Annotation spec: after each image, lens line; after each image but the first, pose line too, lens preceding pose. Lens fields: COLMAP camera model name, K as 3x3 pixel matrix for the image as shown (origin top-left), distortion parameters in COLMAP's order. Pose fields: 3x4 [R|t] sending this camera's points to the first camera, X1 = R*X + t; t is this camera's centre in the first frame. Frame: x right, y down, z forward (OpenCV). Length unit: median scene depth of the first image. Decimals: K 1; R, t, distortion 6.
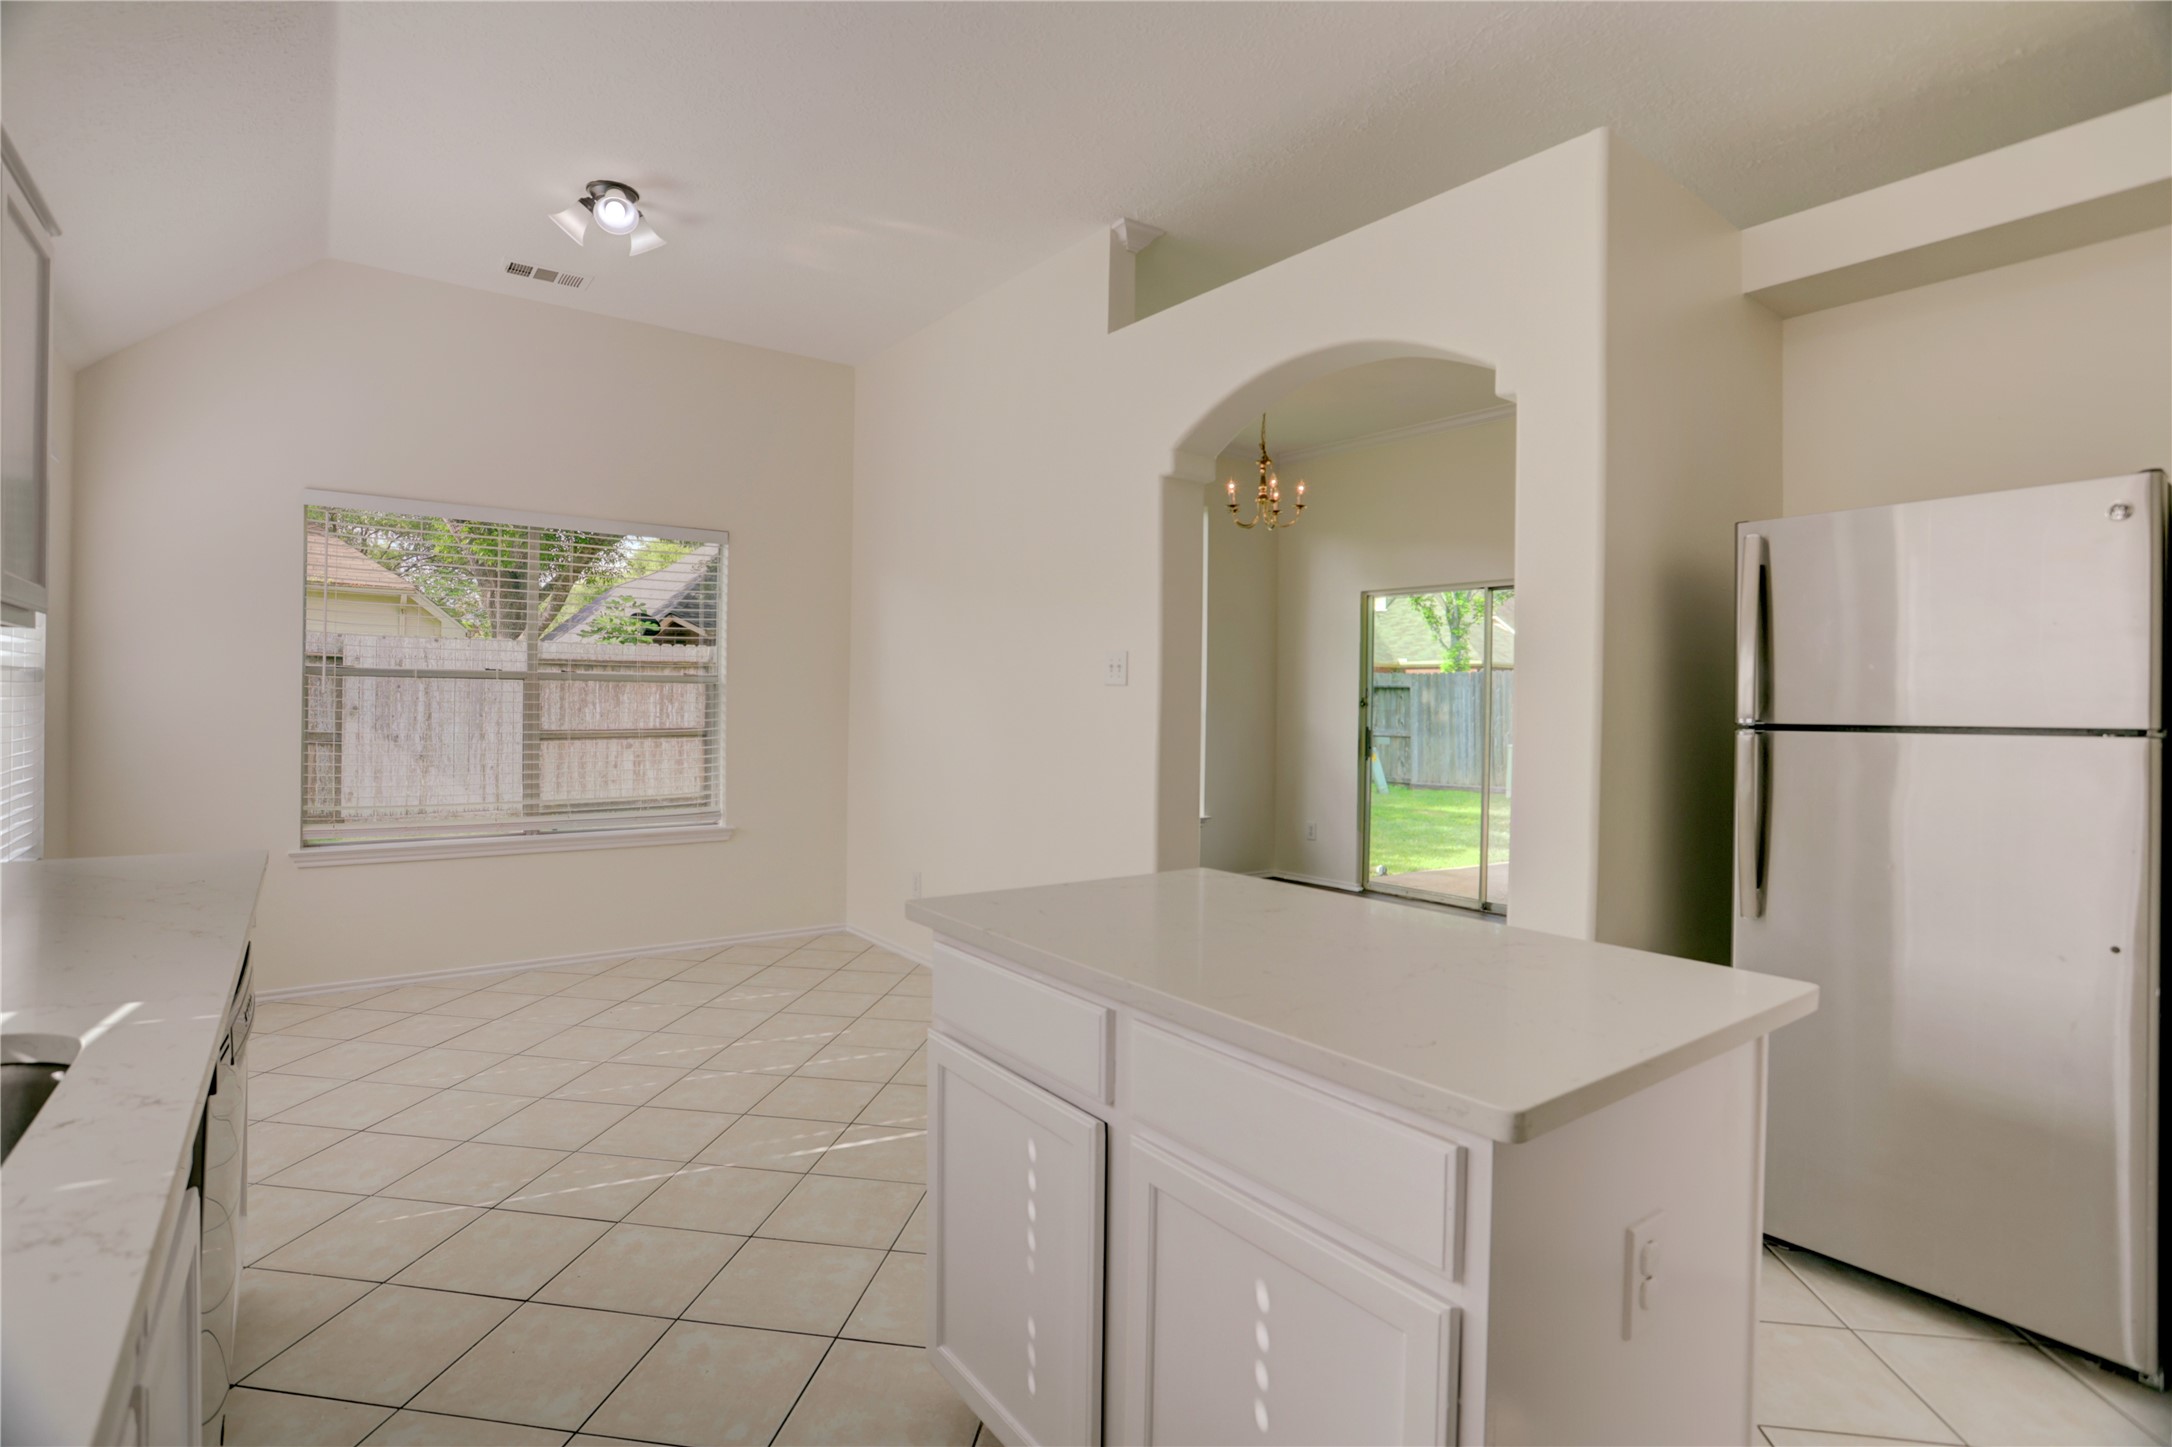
lens RADIAL K [[1060.8, 0, 1090.5], [0, 1060.8, 707.7], [0, 0, 1]] dist [-0.049073, 0.010110]
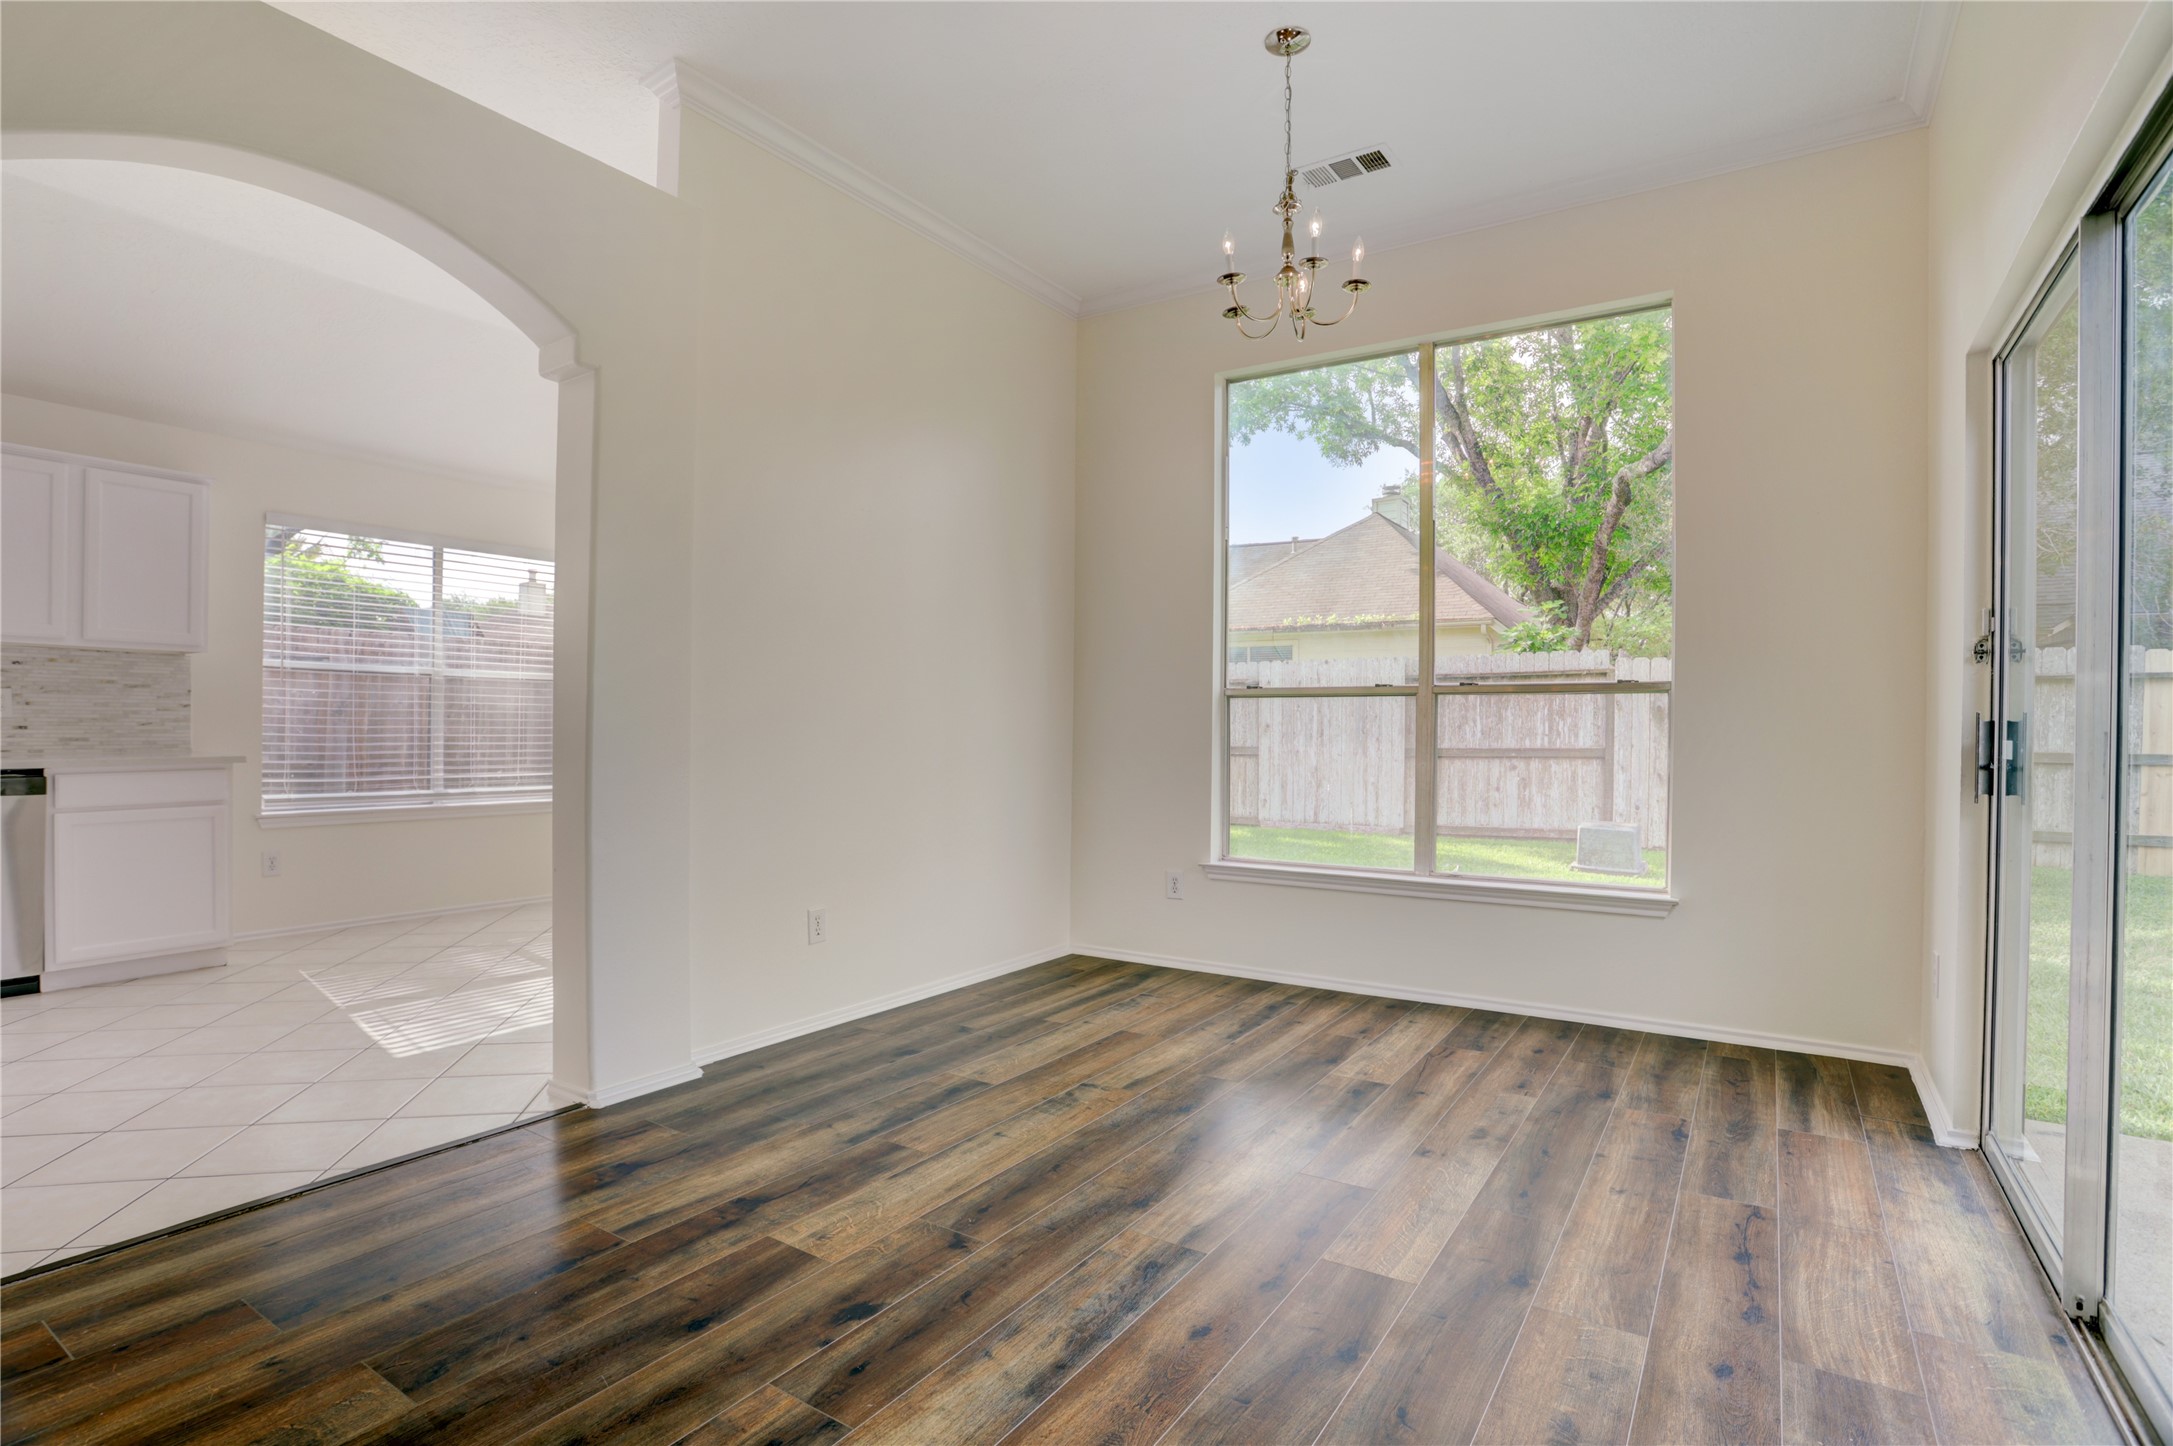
lens RADIAL K [[1085.3, 0, 1085.5], [0, 1085.3, 721.0], [0, 0, 1]] dist [-0.045500, 0.011747]
pose [[0.313139, -0.021439, -0.949465, 0.356109], [-0.005954, 0.999681, -0.024537, 0.024635], [0.949689, 0.013337, 0.312911, 0.422402]]
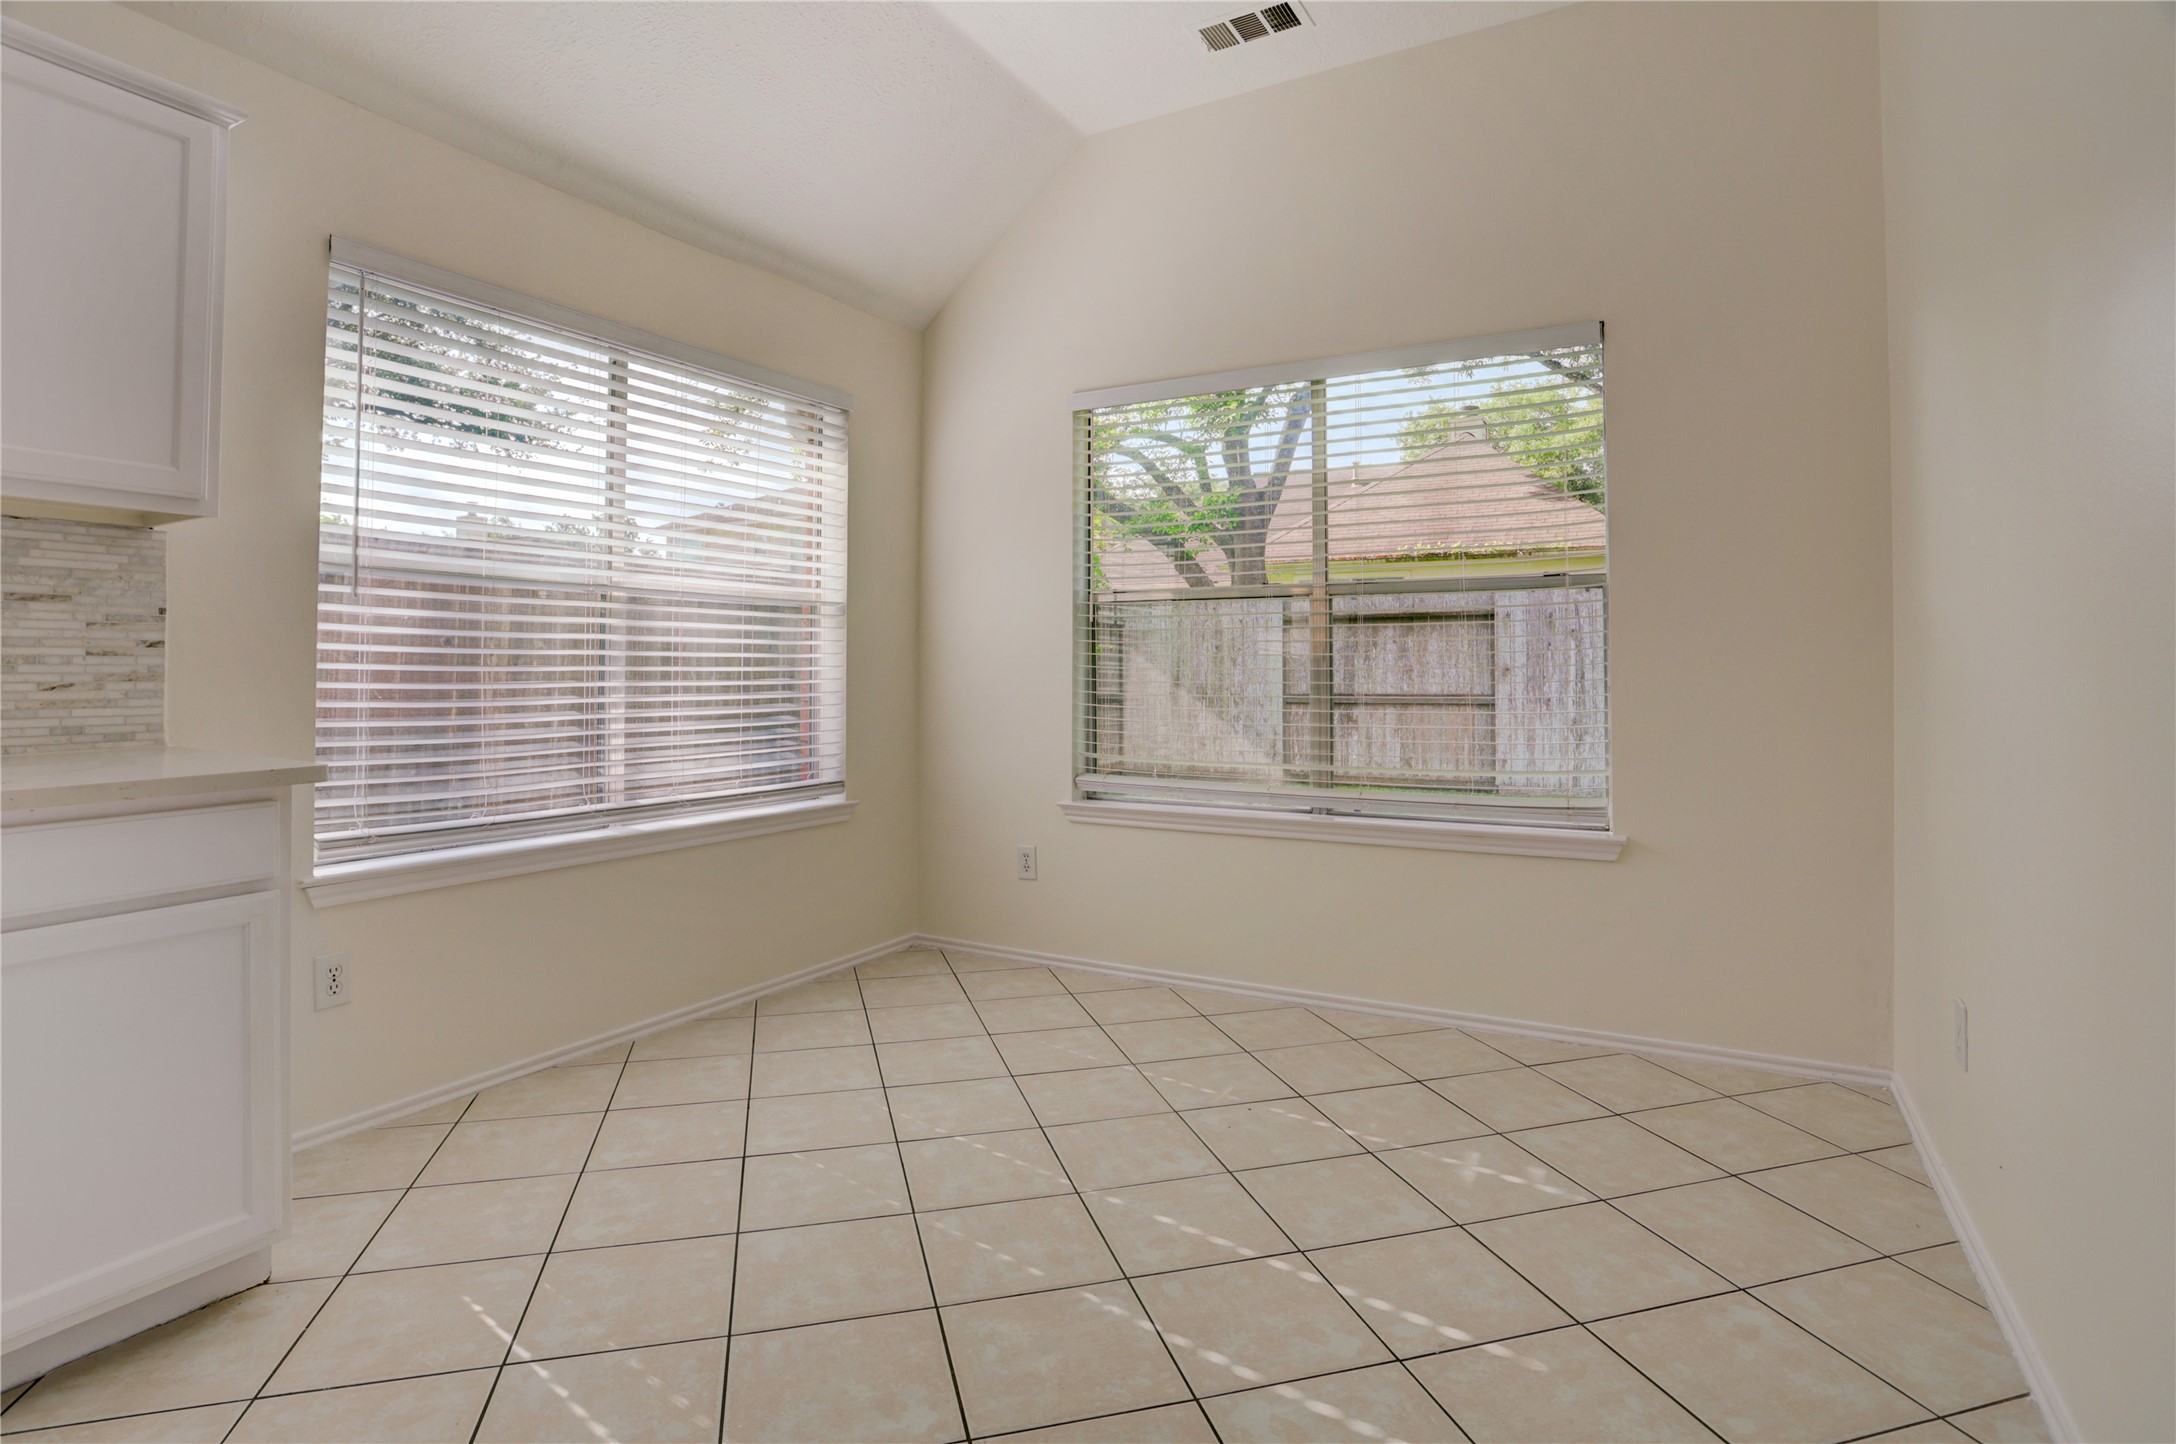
lens RADIAL K [[1086.8, 0, 1085.0], [0, 1086.8, 649.3], [0, 0, 1]] dist [-0.045500, 0.011747]
pose [[0.374004, -0.037141, -0.926683, 0.044830], [0.003588, 0.999248, -0.038601, 0.018348], [0.927420, 0.011112, 0.373856, 0.281202]]
